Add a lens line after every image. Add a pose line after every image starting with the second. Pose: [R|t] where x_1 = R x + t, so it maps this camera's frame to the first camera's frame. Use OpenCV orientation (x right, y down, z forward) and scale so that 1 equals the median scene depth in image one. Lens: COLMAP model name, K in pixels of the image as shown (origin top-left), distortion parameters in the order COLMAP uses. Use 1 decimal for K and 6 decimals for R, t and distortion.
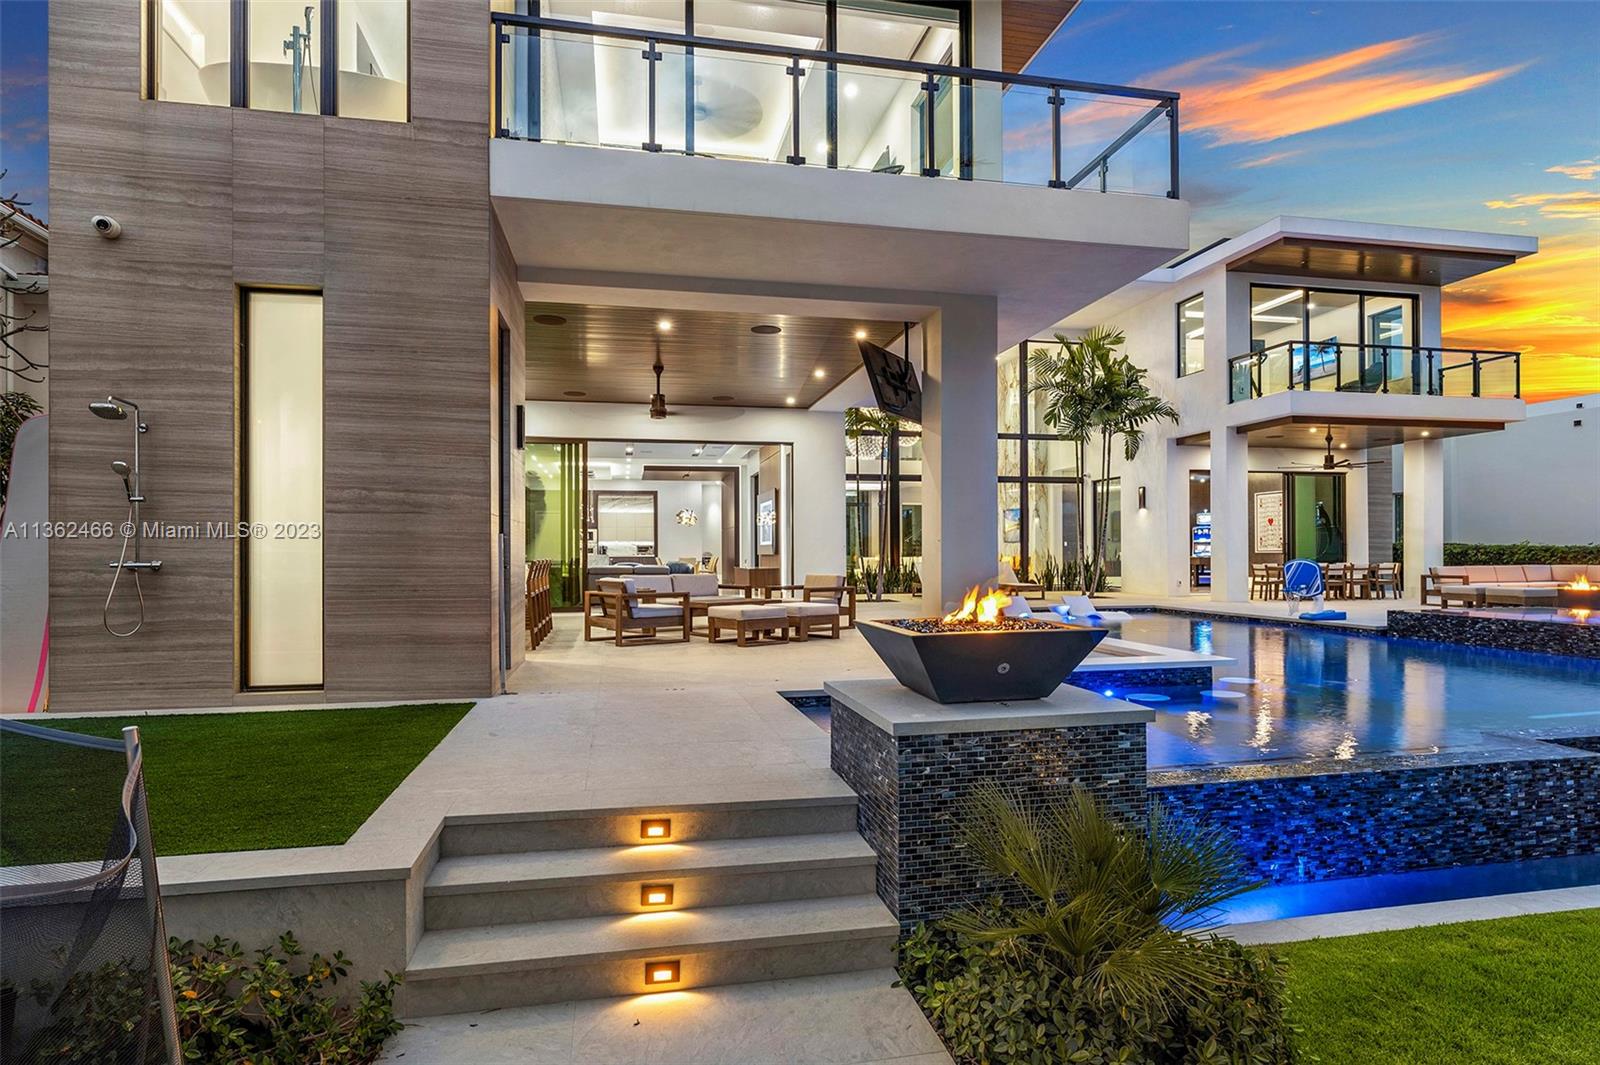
lens RADIAL K [[857.6, 0, 807.8], [0, 857.6, 541.5], [0, 0, 1]] dist [-0.005265, 0.001404]
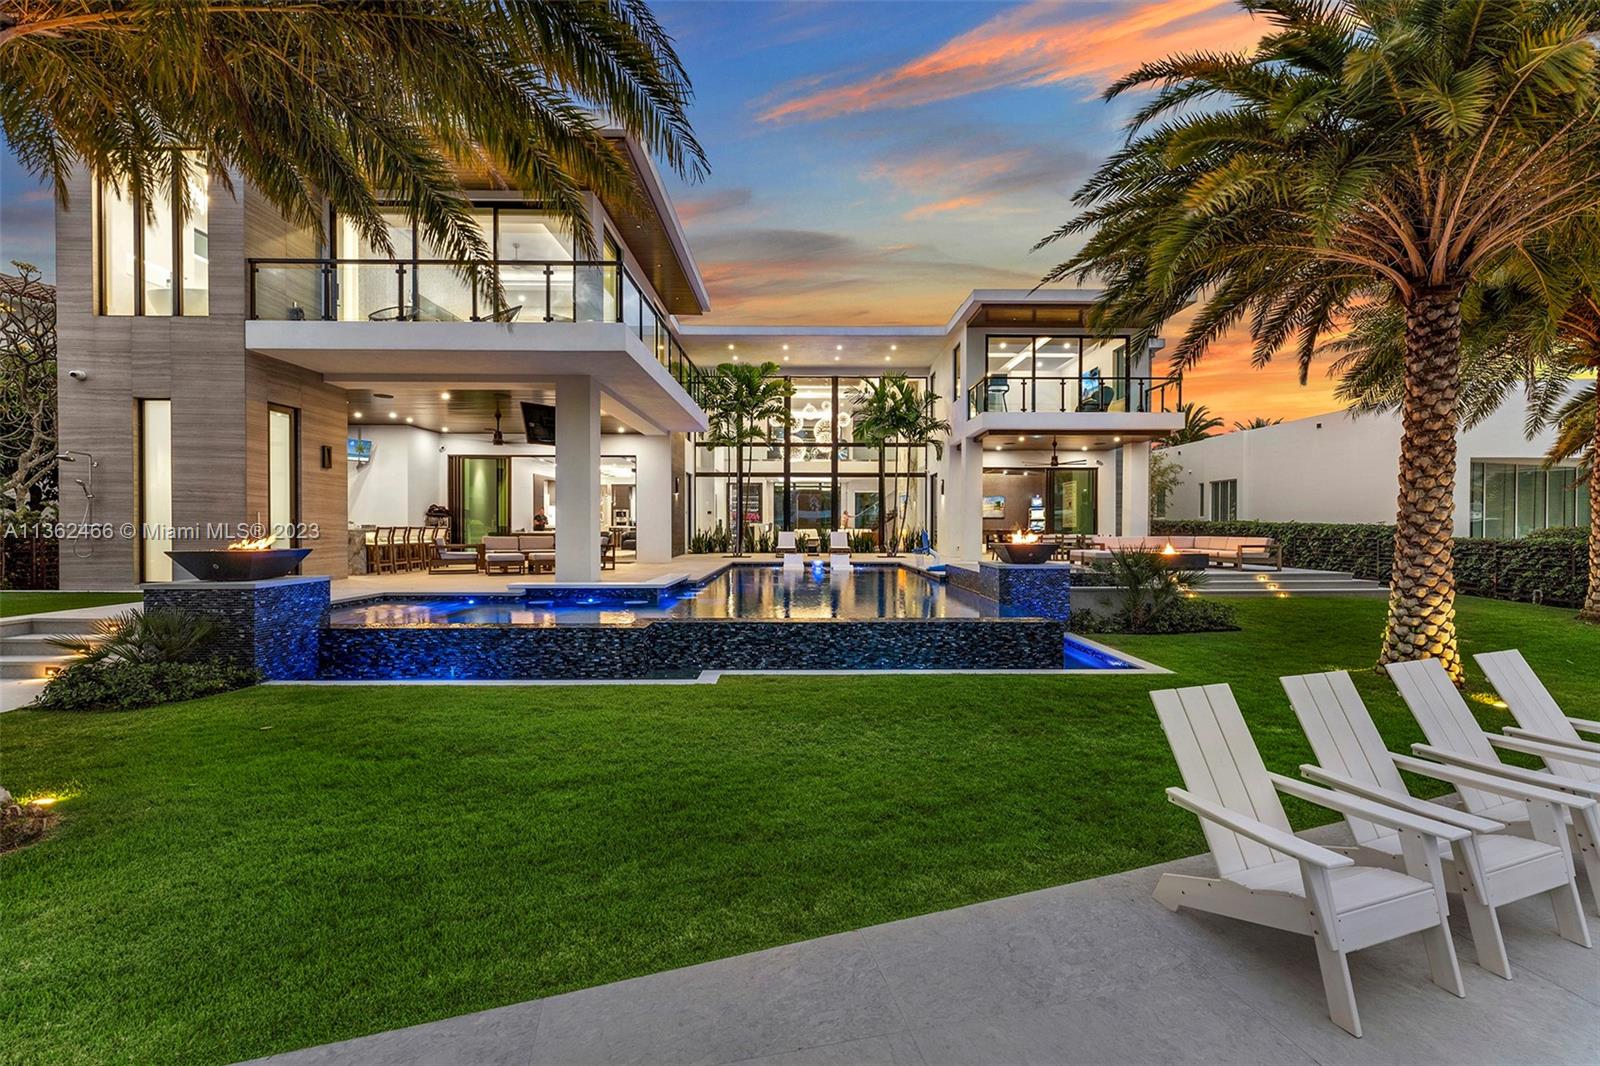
lens RADIAL K [[632.3, 0, 799.2], [0, 632.3, 530.6], [0, 0, 1]] dist [-0.000042, -0.000651]
pose [[0.982273, 0.006260, -0.187353, 1.255918], [-0.002765, 0.999817, 0.018907, 0.003591], [0.187437, -0.018053, 0.982111, -0.262034]]
